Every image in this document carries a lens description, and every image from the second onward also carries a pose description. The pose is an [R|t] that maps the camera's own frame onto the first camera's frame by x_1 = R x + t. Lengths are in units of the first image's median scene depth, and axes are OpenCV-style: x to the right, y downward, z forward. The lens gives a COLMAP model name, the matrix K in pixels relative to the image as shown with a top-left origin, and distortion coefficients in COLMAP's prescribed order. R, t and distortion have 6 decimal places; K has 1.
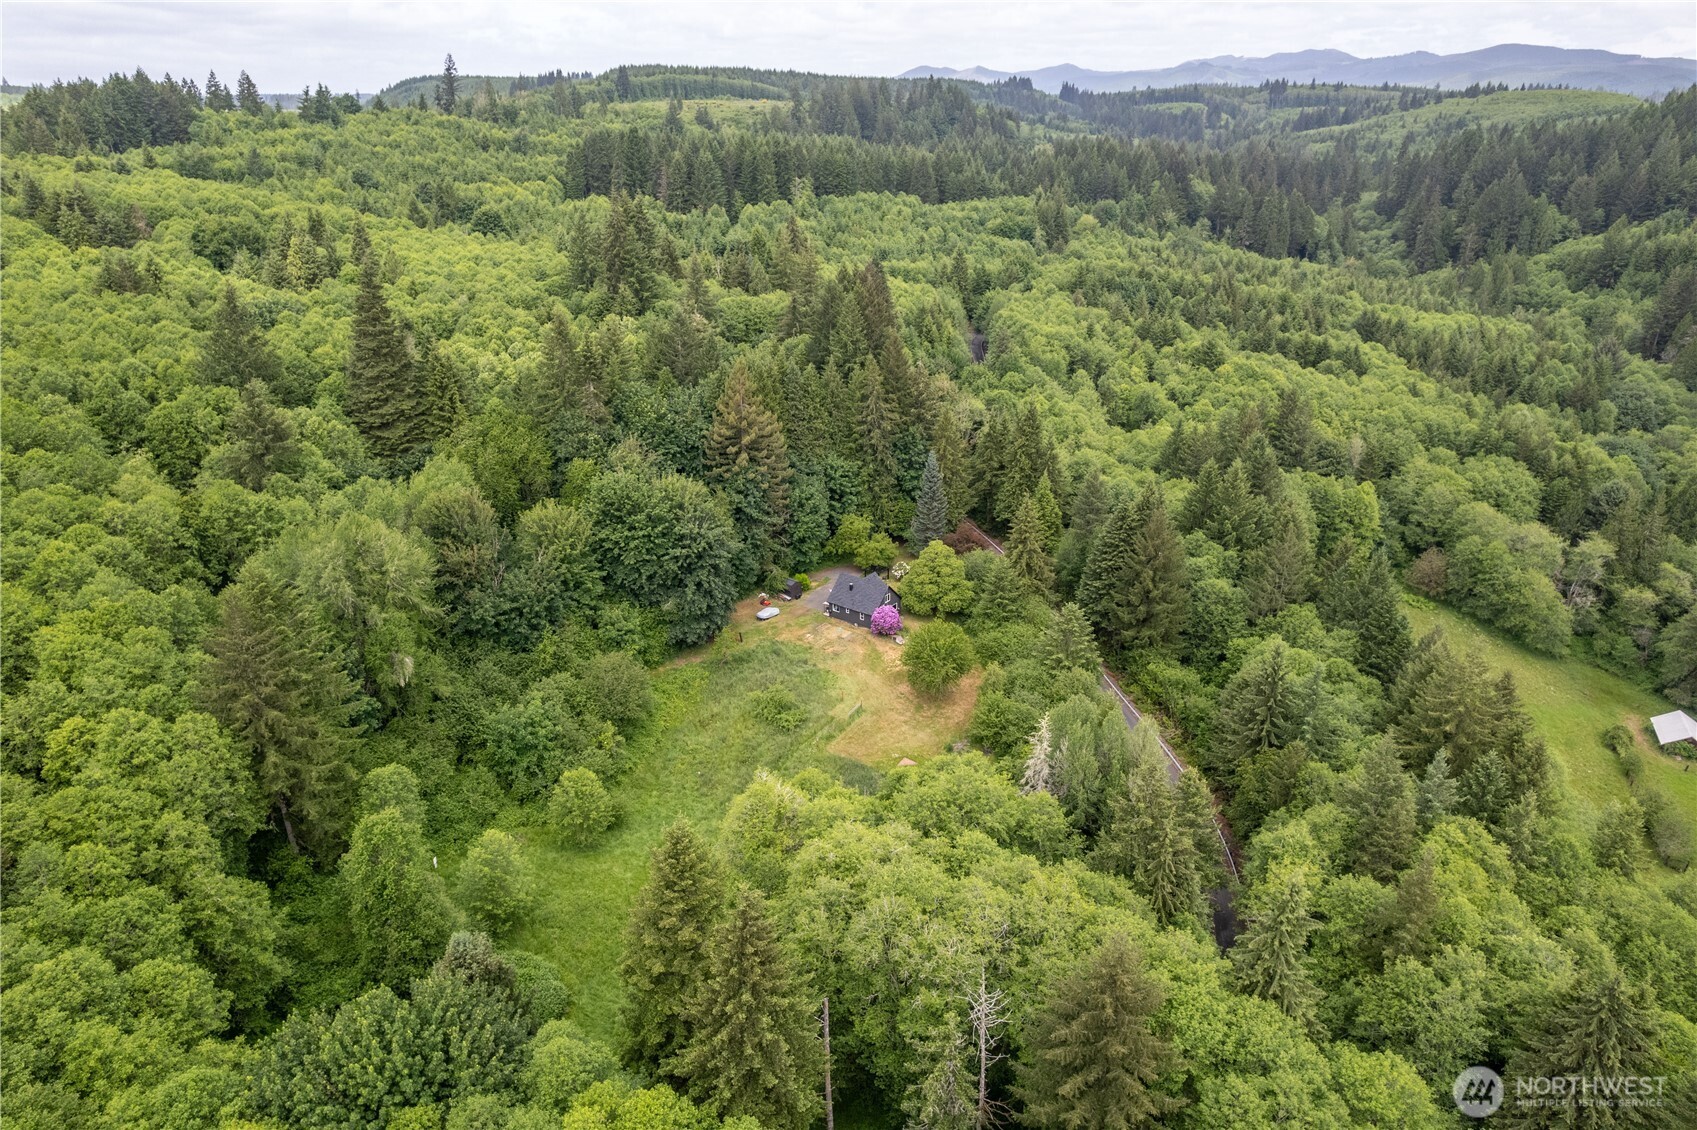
lens RADIAL K [[1040.7, 0, 848.5], [0, 1040.7, 565.0], [0, 0, 1]] dist [0.000436, -0.000540]
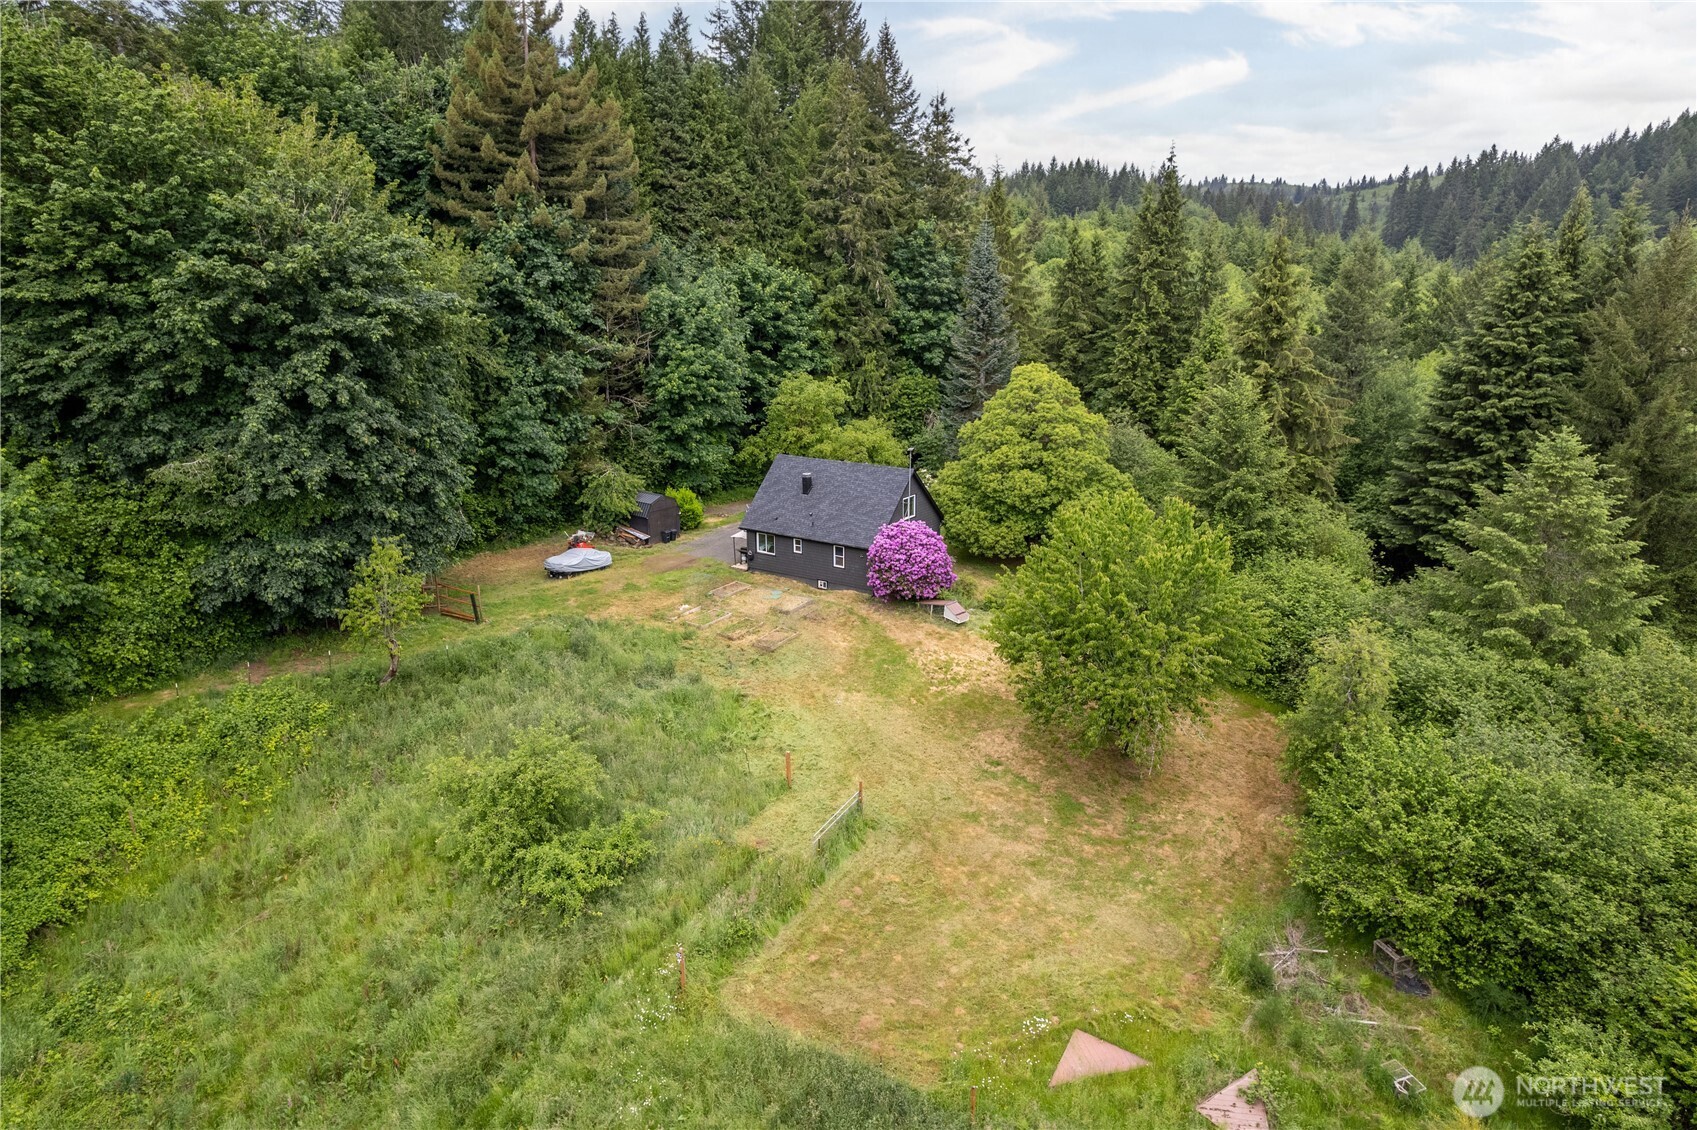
lens RADIAL K [[1040.7, 0, 848.5], [0, 1040.7, 565.0], [0, 0, 1]] dist [0.000436, -0.000540]
pose [[0.997915, -0.006326, 0.064225, -0.006282], [0.014017, 0.992674, -0.120006, 0.091872], [-0.062995, 0.120656, 0.990694, 0.630970]]
